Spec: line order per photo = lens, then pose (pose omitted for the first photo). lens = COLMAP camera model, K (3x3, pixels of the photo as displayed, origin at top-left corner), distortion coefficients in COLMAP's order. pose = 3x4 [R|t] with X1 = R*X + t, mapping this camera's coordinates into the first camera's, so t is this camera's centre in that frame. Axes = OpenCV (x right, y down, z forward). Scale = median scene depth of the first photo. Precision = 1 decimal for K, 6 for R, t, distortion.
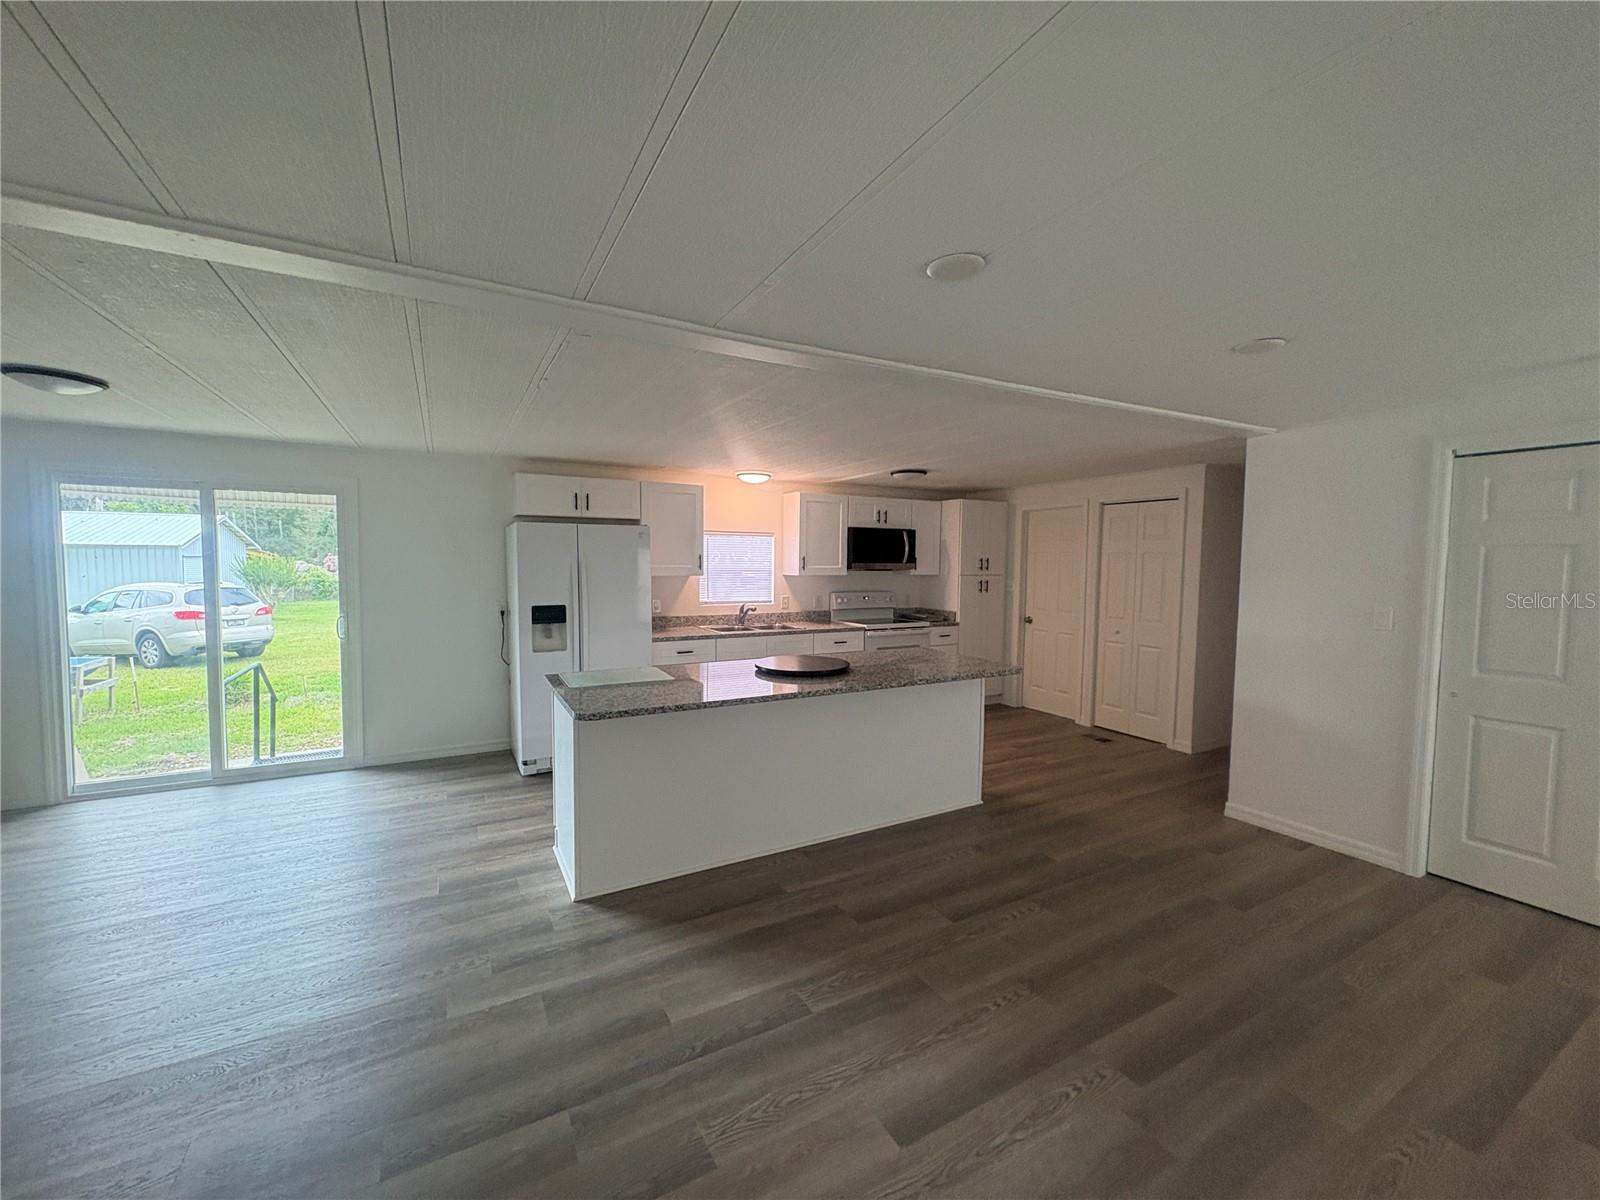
lens RADIAL K [[637.0, 0, 799.5], [0, 637.0, 601.5], [0, 0, 1]] dist [0.001248, 0.000092]
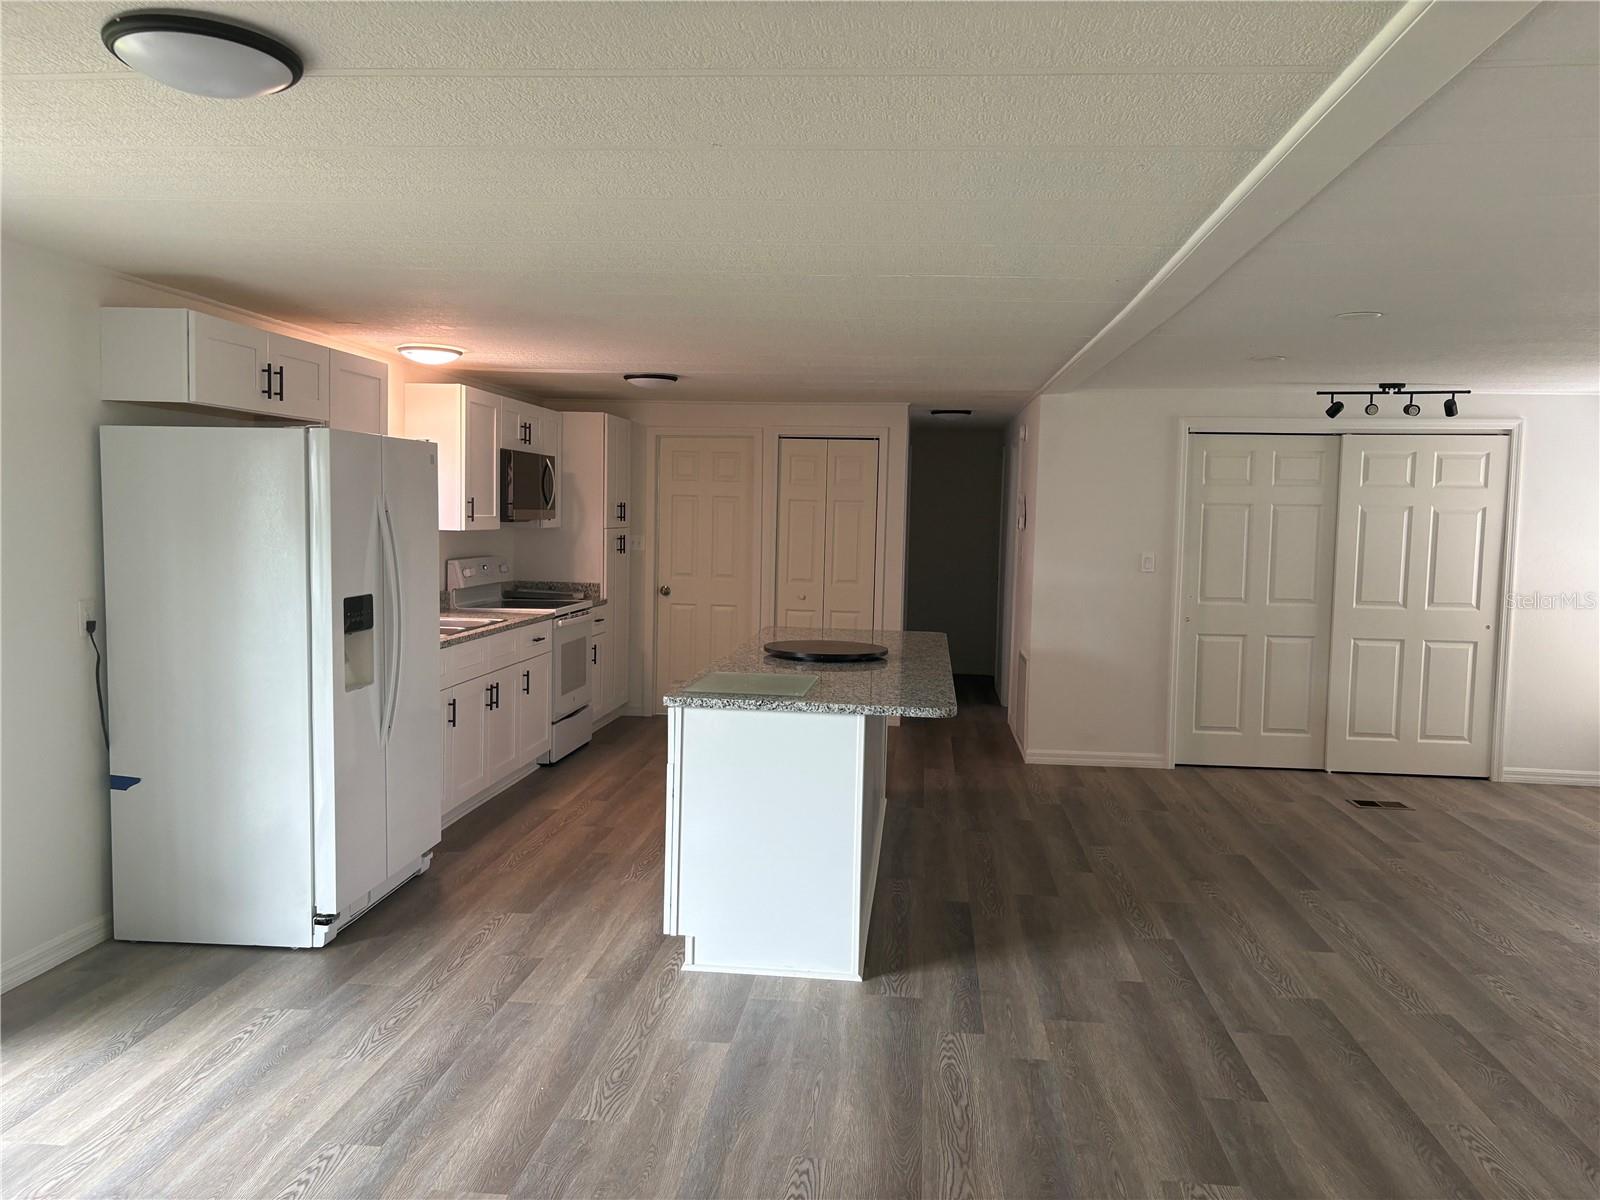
lens RADIAL K [[1212.2, 0, 800.0], [0, 1212.2, 600.0], [0, 0, 1]] dist [0.028059, -0.003288]
pose [[0.573667, -0.056571, 0.817133, -0.861719], [0.038154, 0.998375, 0.042333, -0.015724], [-0.818200, 0.006892, 0.574893, 0.143247]]
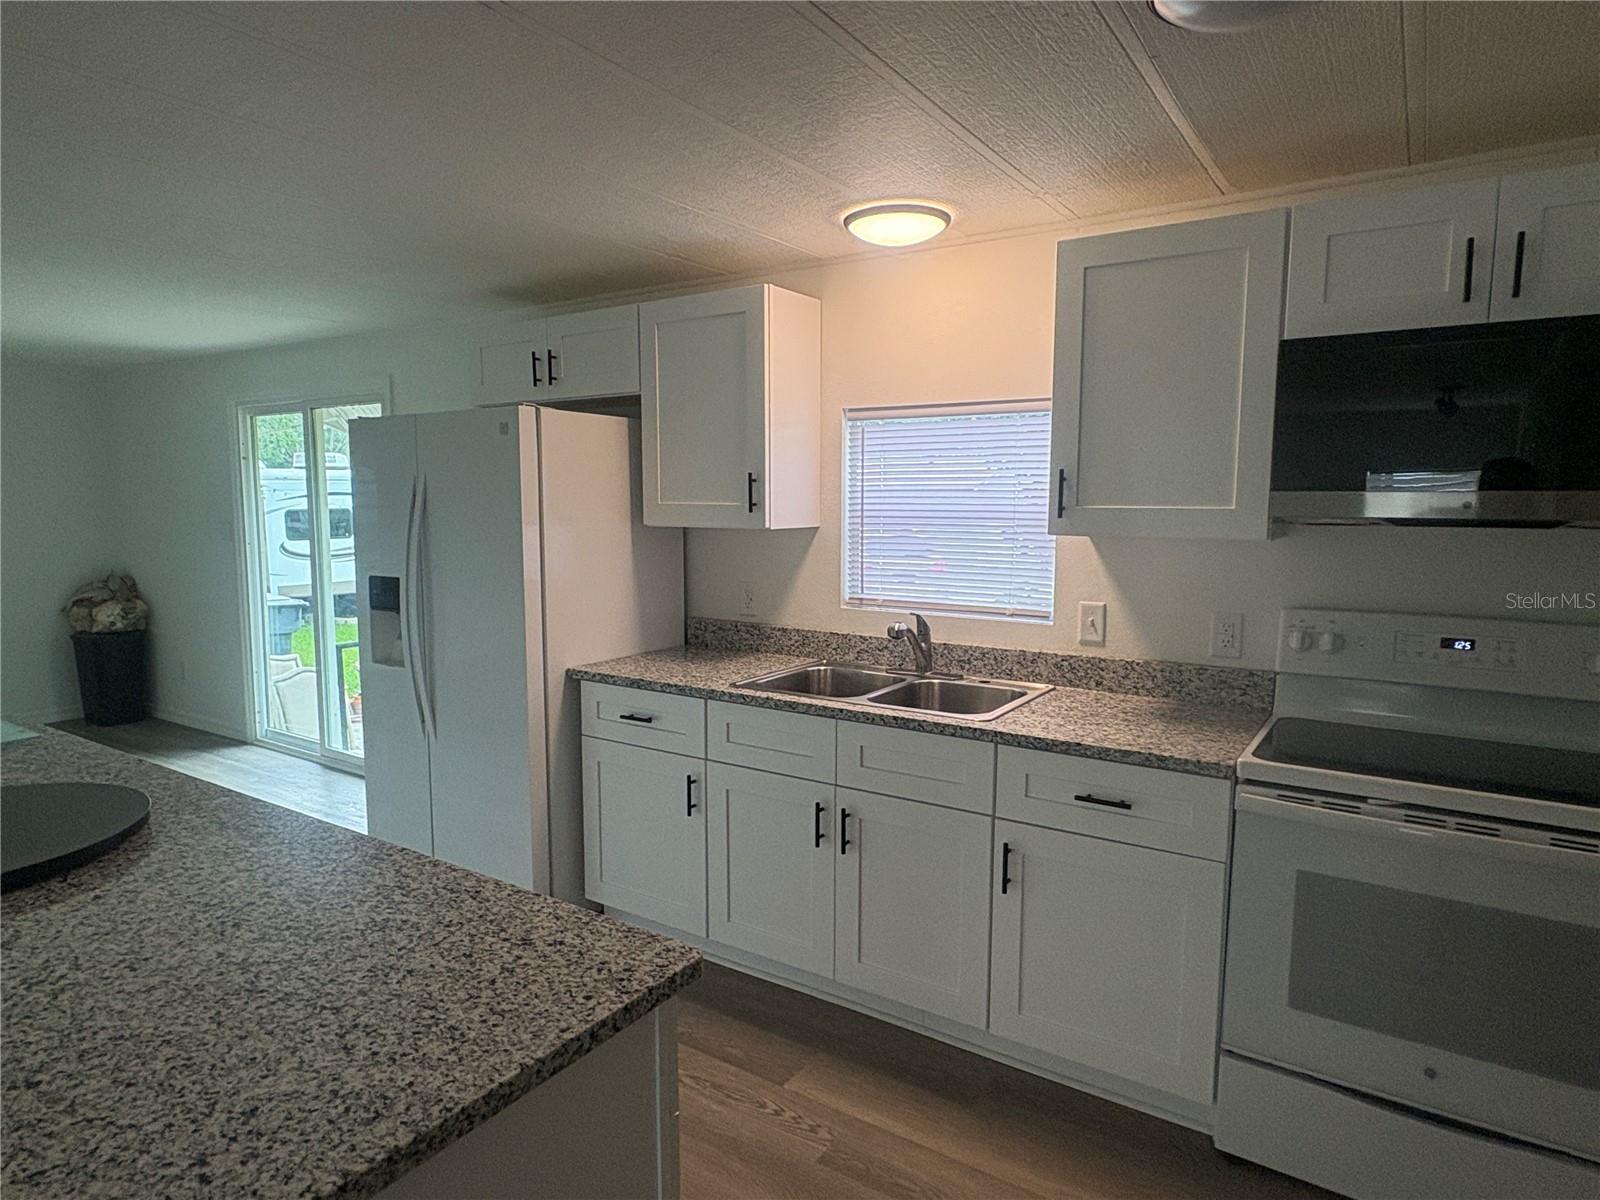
lens RADIAL K [[940.1, 0, 795.9], [0, 940.1, 603.0], [0, 0, 1]] dist [0.000386, 0.001327]
pose [[0.456959, 0.090163, -0.884906, 0.387414], [-0.056700, 0.995779, 0.072180, -0.041005], [0.887679, 0.017191, 0.460142, 0.828971]]
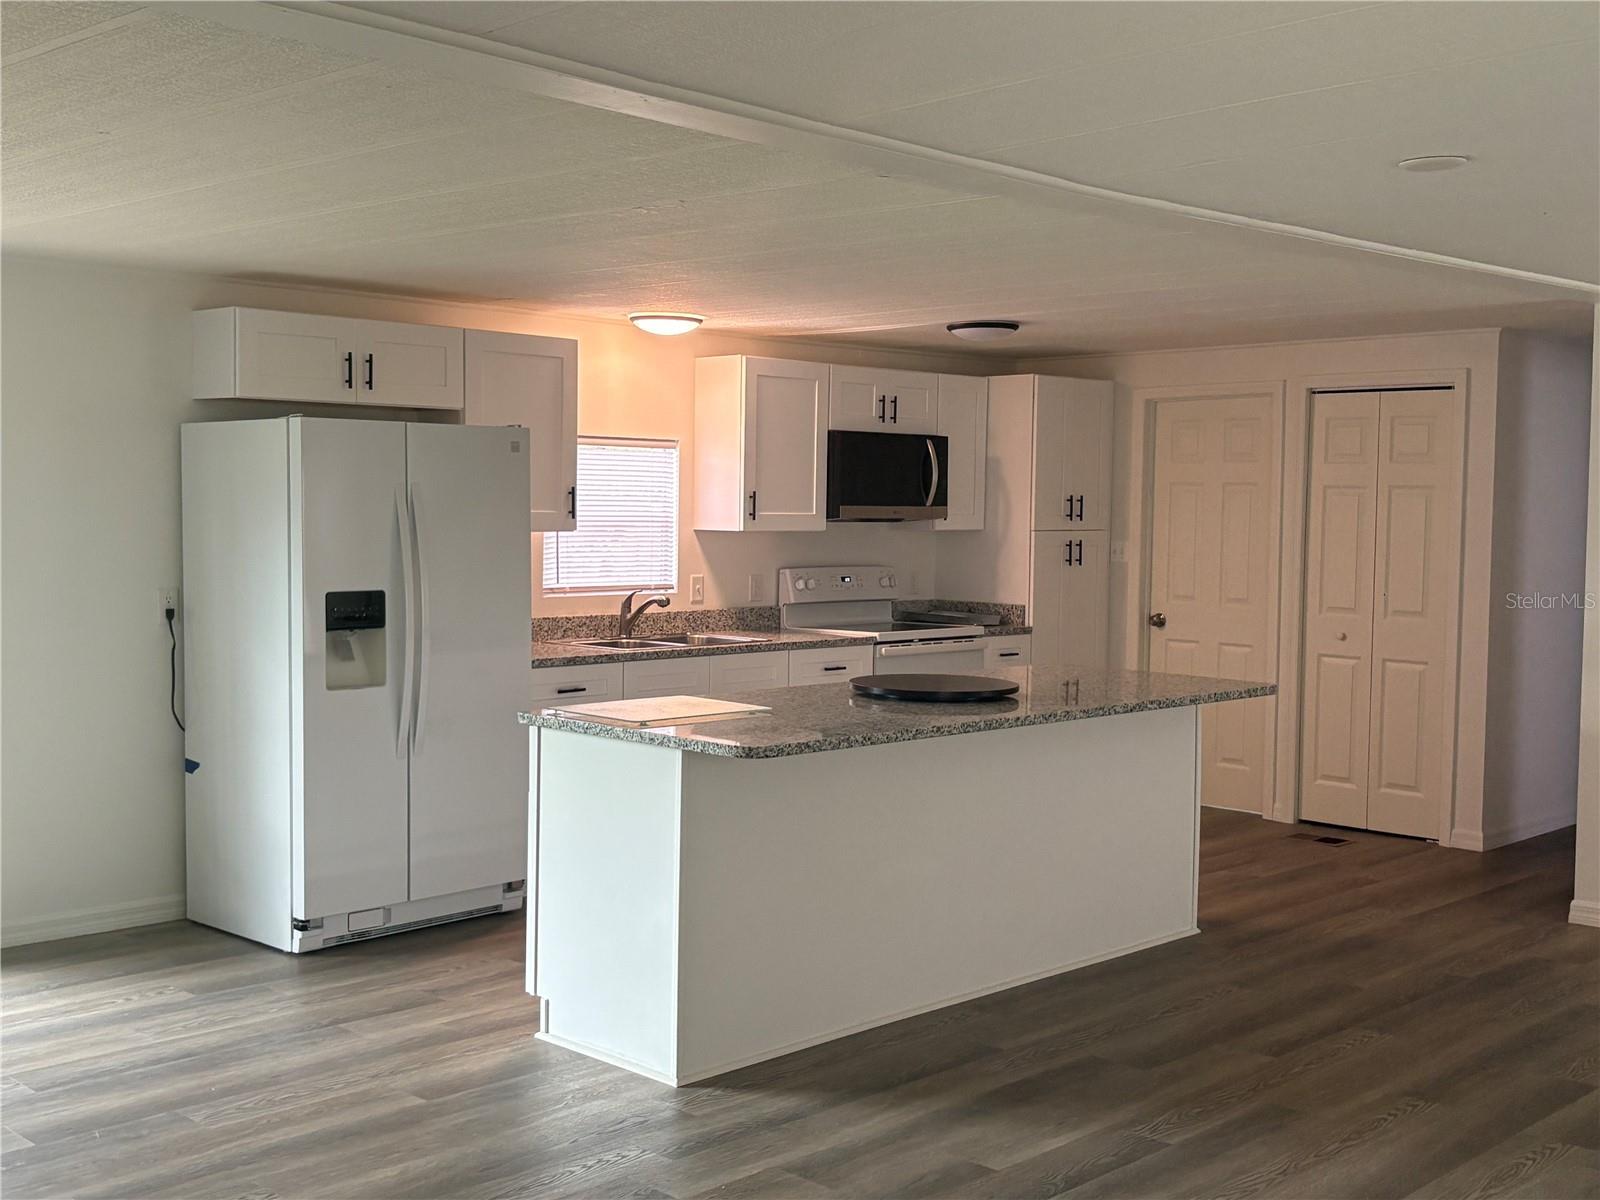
lens RADIAL K [[1803.6, 0, 795.5], [0, 1803.6, 594.0], [0, 0, 1]] dist [0.080394, -0.180639]
pose [[0.958907, -0.011602, 0.283483, -0.406720], [0.014784, 0.999849, -0.009088, 0.022510], [-0.283335, 0.012905, 0.958934, -0.351361]]
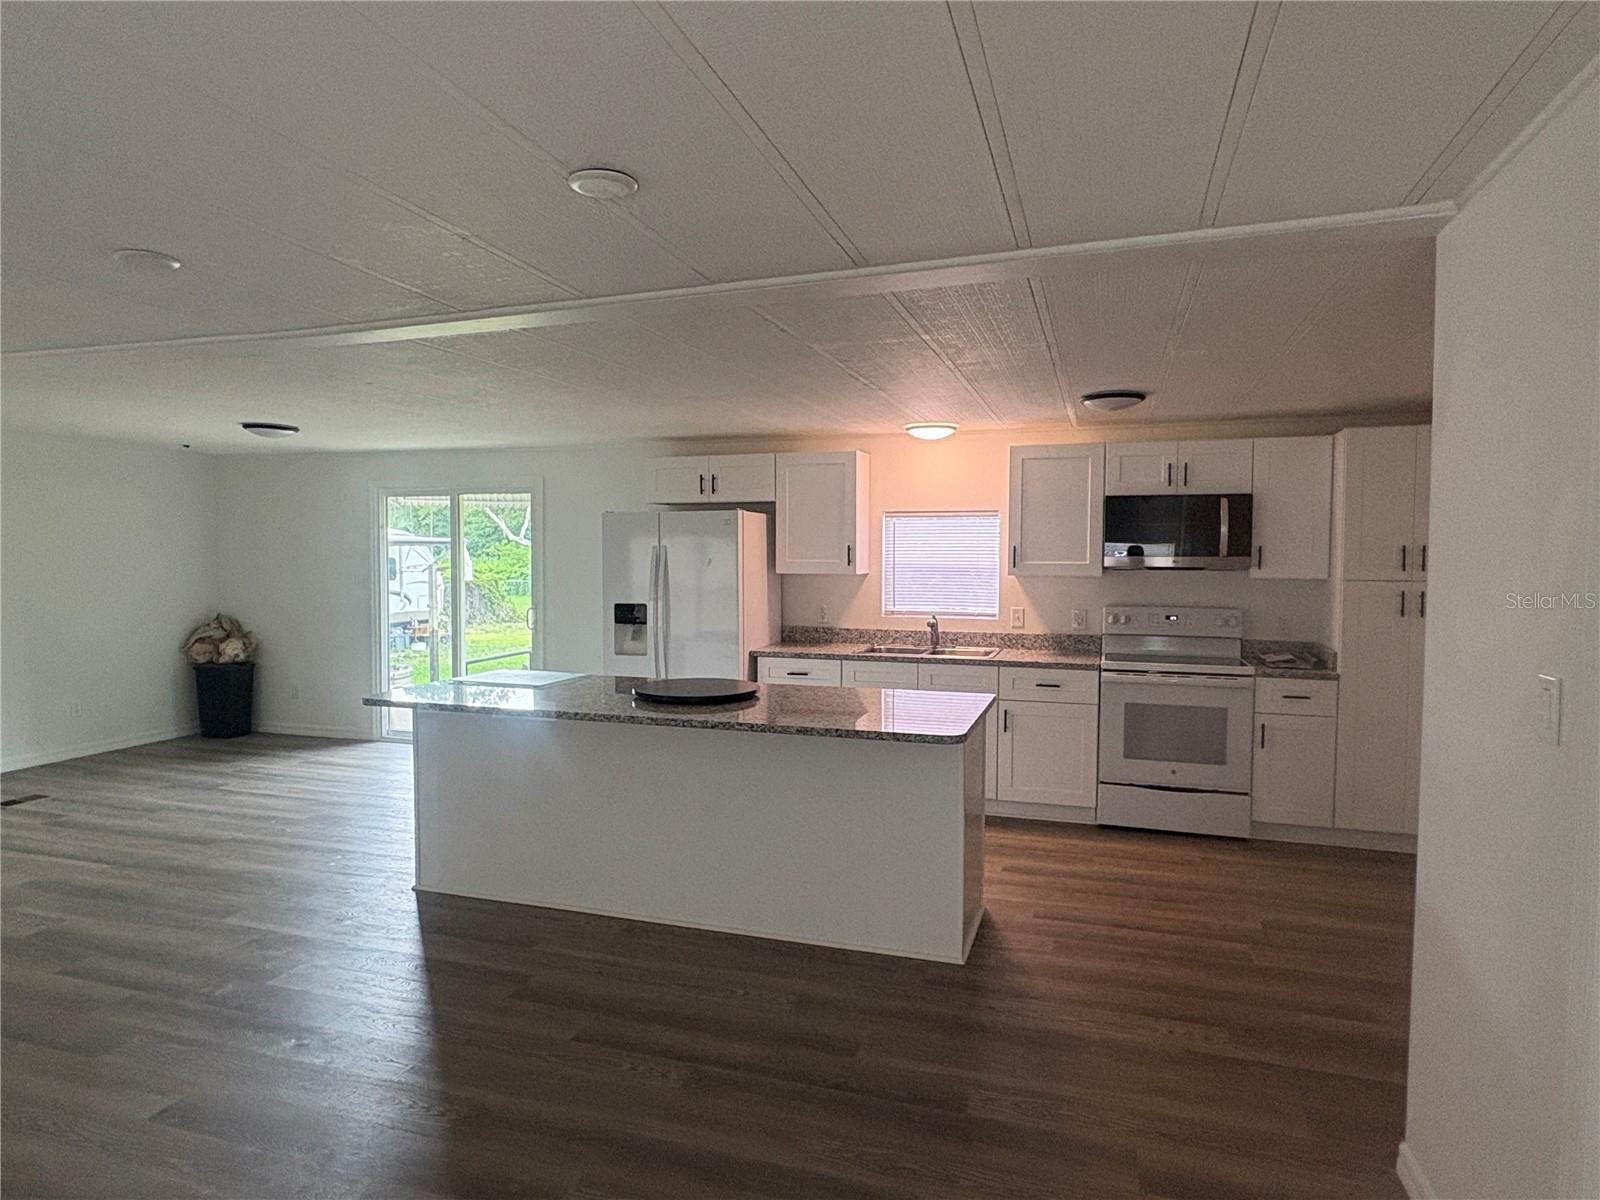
lens RADIAL K [[949.3, 0, 797.4], [0, 949.3, 598.5], [0, 0, 1]] dist [0.002200, 0.001241]
pose [[0.677482, 0.028701, -0.734979, 0.658993], [-0.044273, 0.999018, -0.001798, -0.008123], [0.734206, 0.033757, 0.678087, 0.233952]]
